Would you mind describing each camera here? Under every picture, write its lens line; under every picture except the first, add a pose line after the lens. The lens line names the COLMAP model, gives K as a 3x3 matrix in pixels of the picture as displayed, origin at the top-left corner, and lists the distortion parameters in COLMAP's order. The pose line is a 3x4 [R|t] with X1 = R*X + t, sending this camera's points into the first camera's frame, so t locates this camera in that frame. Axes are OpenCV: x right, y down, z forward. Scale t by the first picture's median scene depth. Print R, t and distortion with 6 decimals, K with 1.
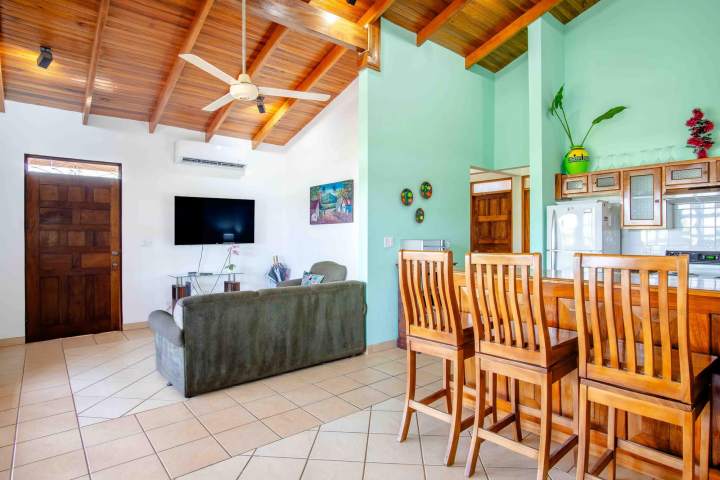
lens RADIAL K [[385.8, 0, 360.0], [0, 385.8, 240.0], [0, 0, 1]] dist [-0.028401, 0.001163]
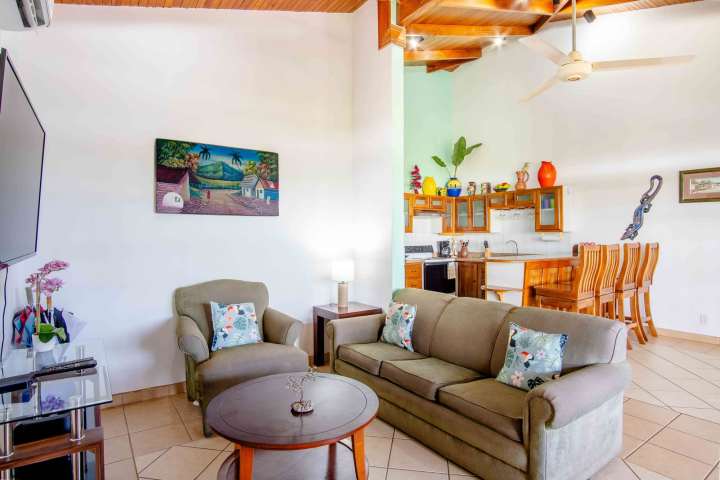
lens RADIAL K [[391.6, 0, 360.9], [0, 391.6, 236.8], [0, 0, 1]] dist [-0.026959, 0.001733]
pose [[0.086399, 0.003688, 0.996254, -0.764529], [0.010055, 0.999939, -0.004574, -0.005615], [-0.996210, 0.010412, 0.086357, 0.880251]]
